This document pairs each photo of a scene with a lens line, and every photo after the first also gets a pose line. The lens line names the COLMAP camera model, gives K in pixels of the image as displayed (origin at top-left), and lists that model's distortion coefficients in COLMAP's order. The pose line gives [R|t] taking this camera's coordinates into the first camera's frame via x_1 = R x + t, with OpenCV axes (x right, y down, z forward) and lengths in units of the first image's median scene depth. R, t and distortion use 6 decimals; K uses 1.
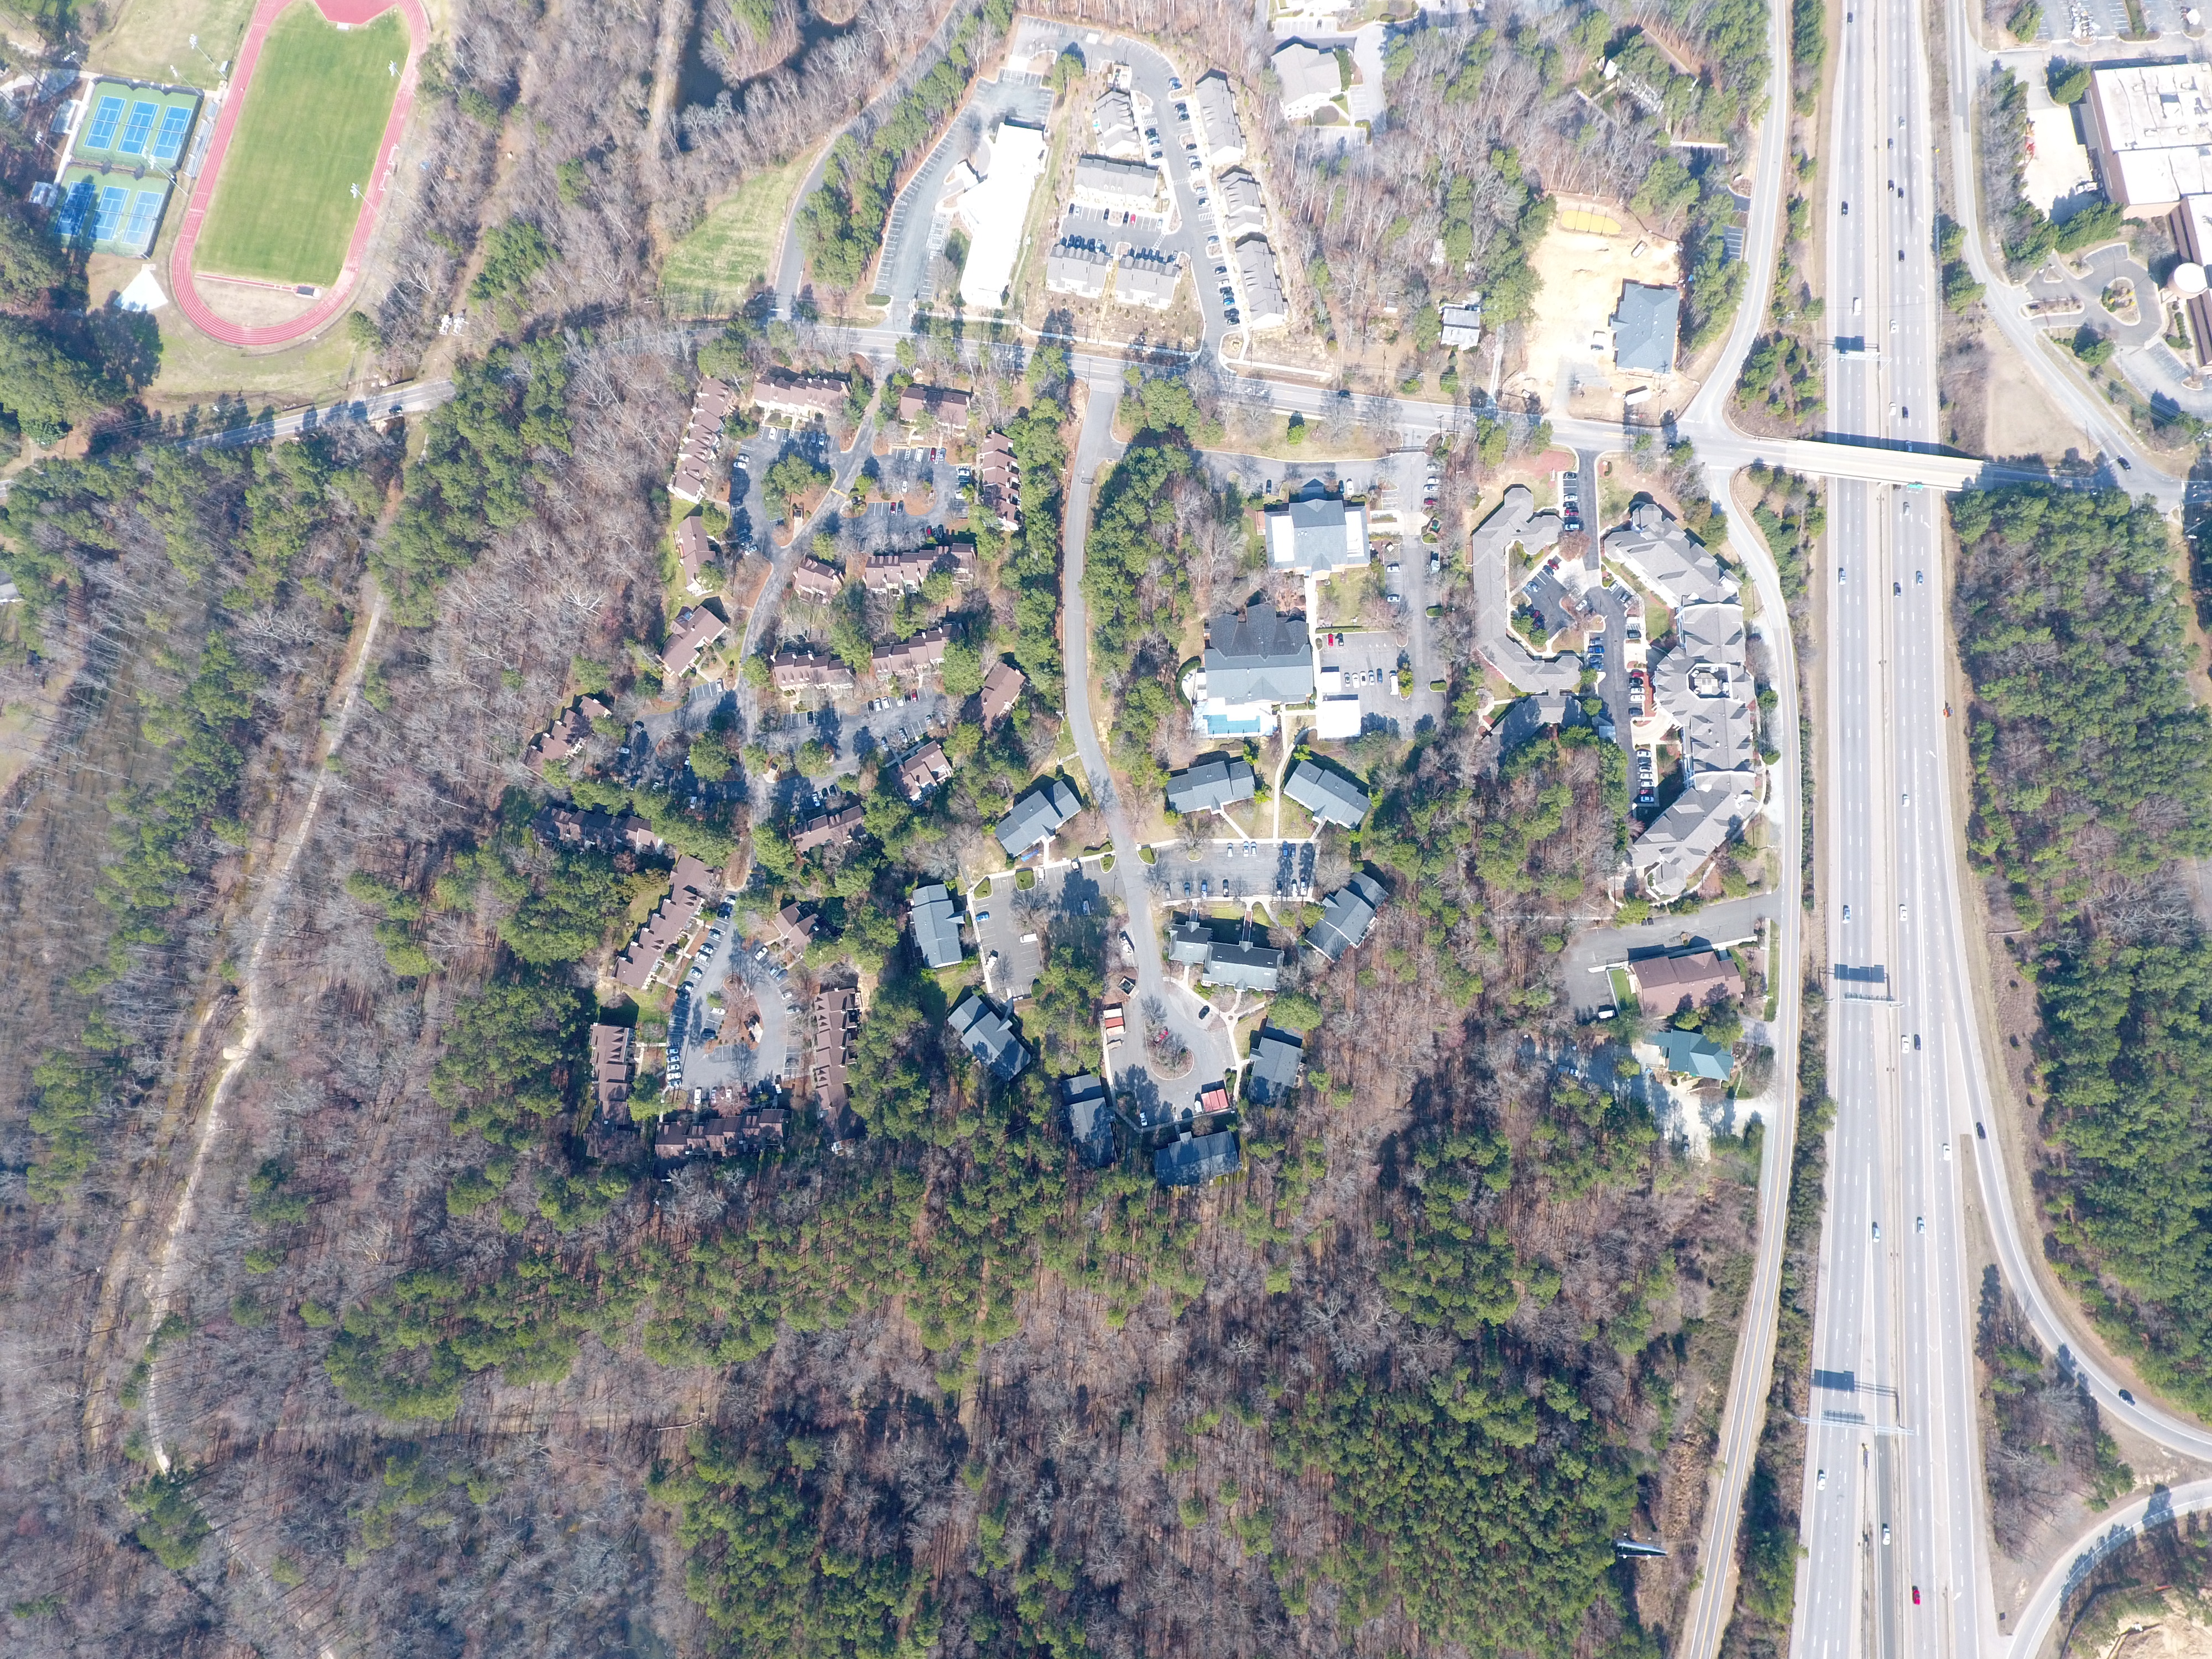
lens RADIAL K [[1341.8, 0, 1119.0], [0, 1341.8, 833.0], [0, 0, 1]] dist [0.001812, -0.002000]
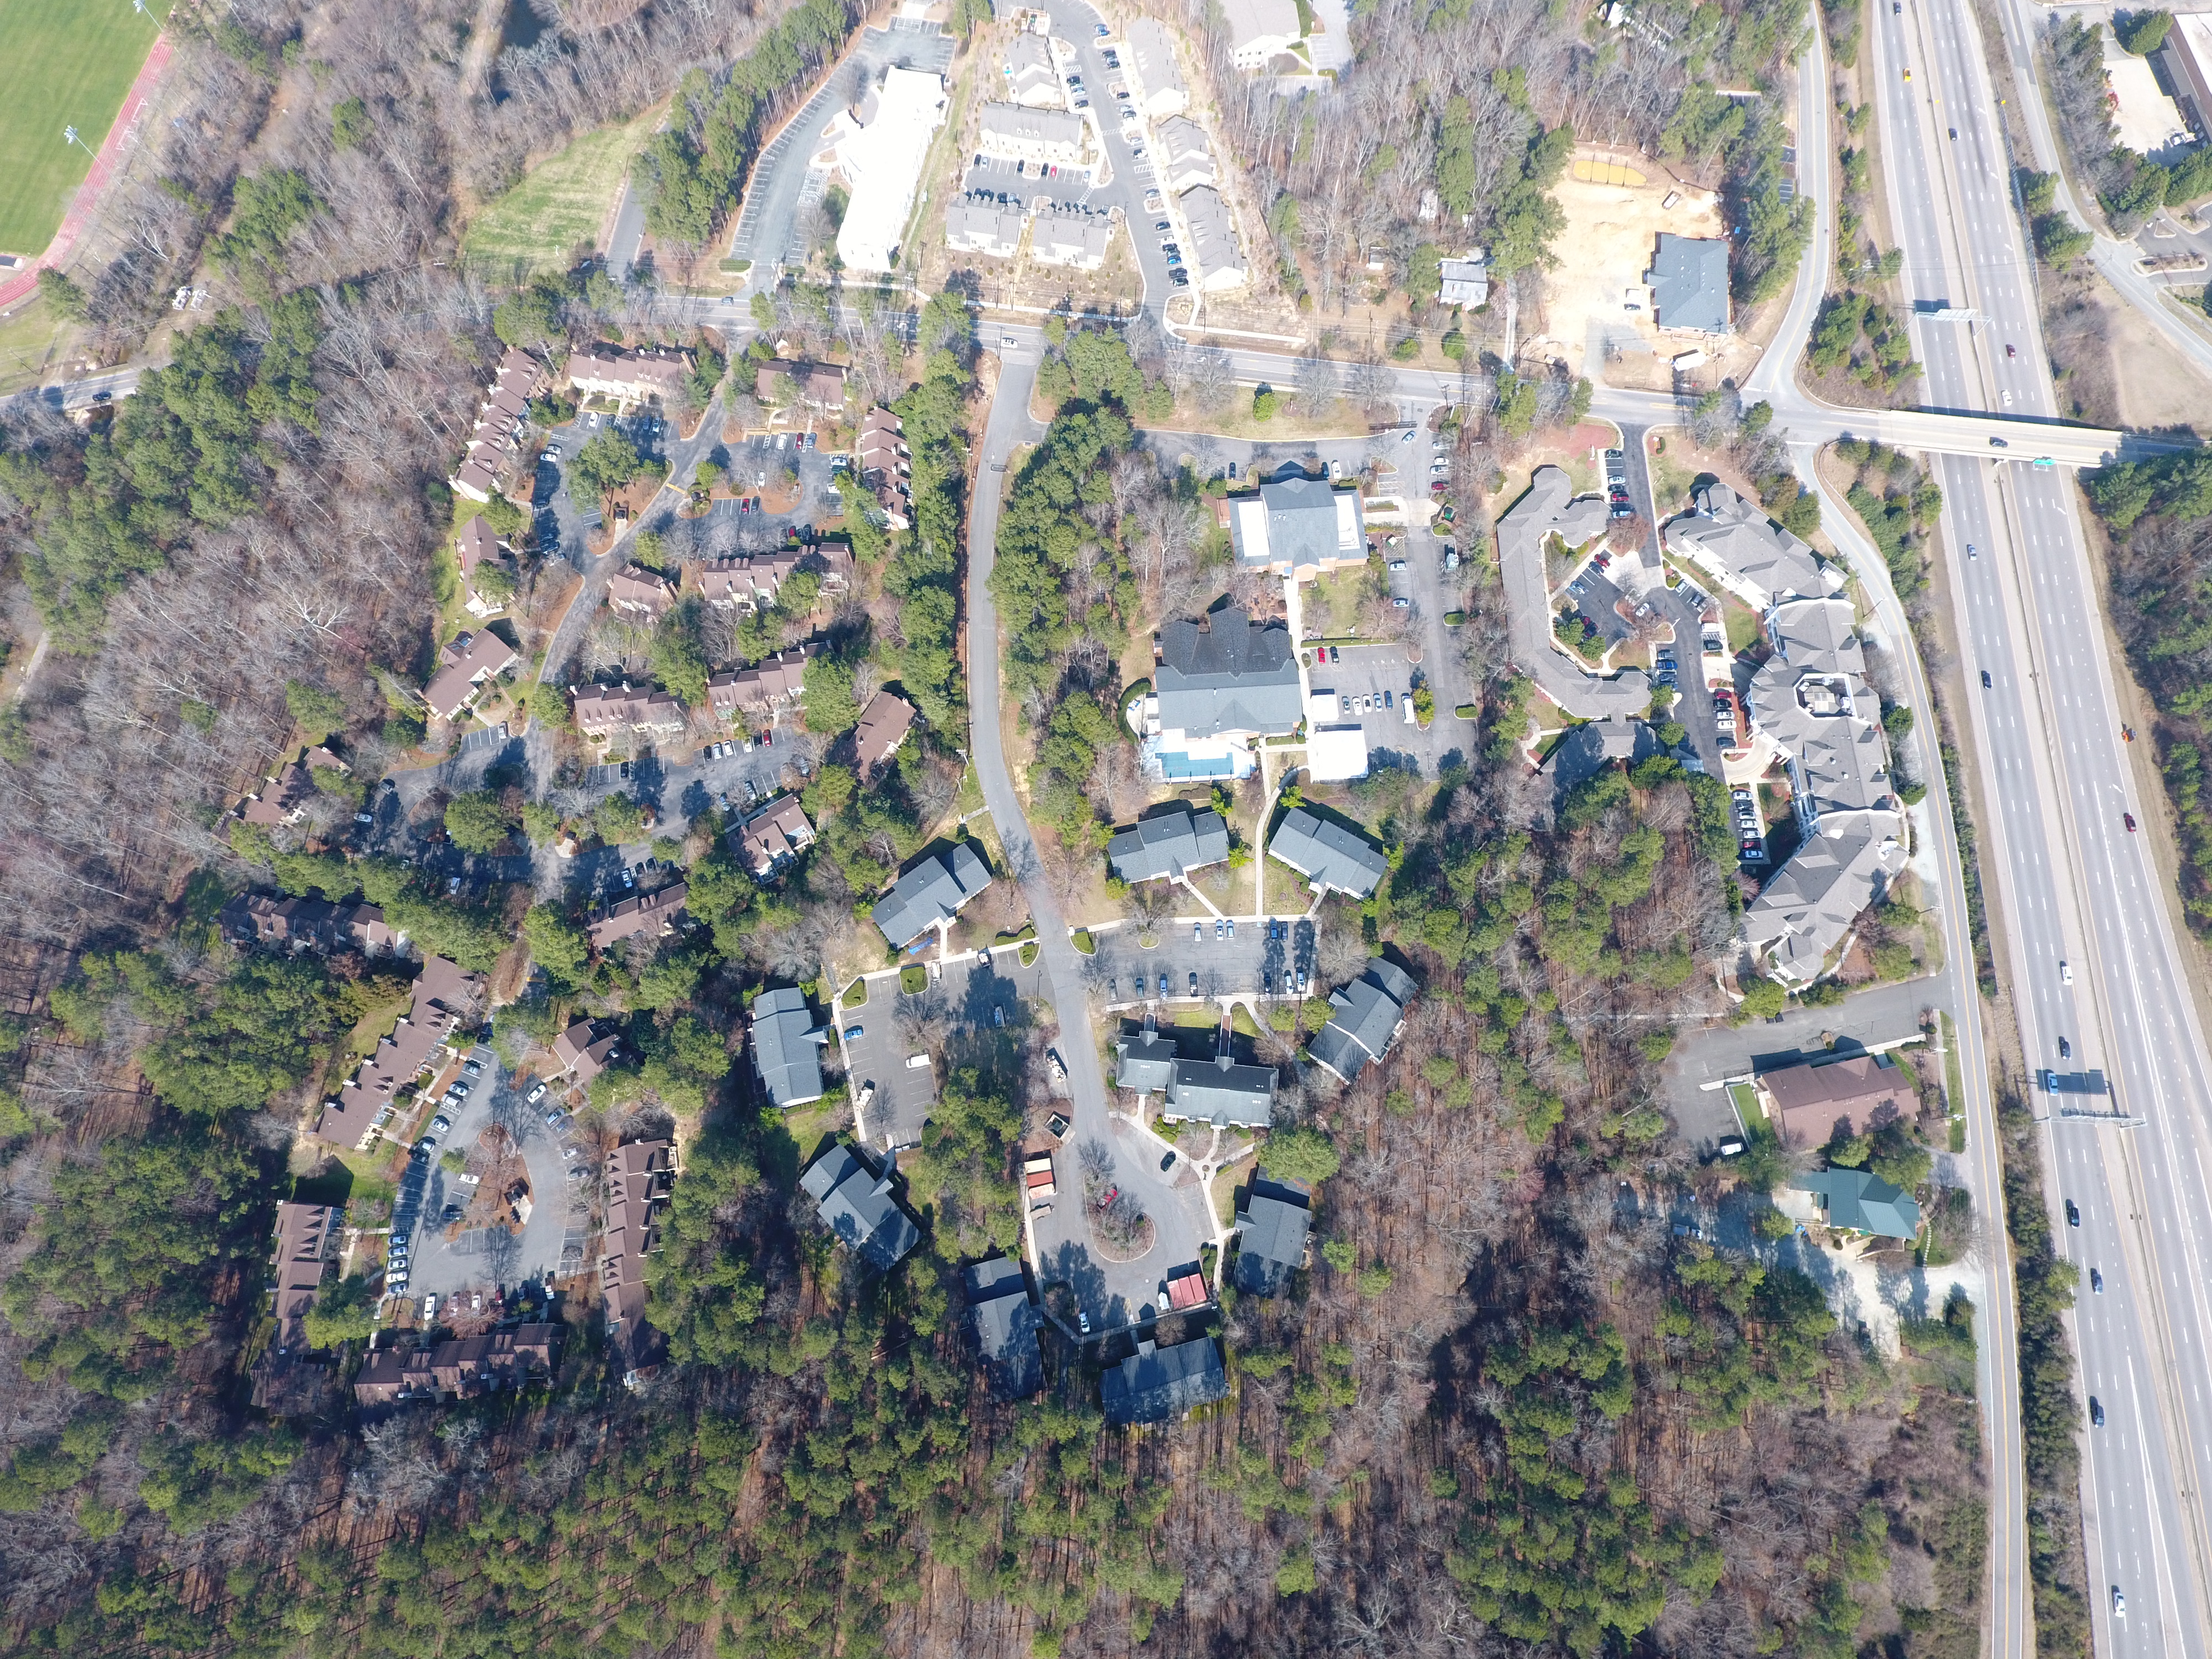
lens RADIAL K [[1341.8, 0, 1119.0], [0, 1341.8, 833.0], [0, 0, 1]] dist [0.001812, -0.002000]
pose [[0.998819, -0.014170, 0.046463, 0.007411], [0.020259, 0.990864, -0.133337, 0.055354], [-0.044149, 0.134121, 0.989981, 0.276724]]
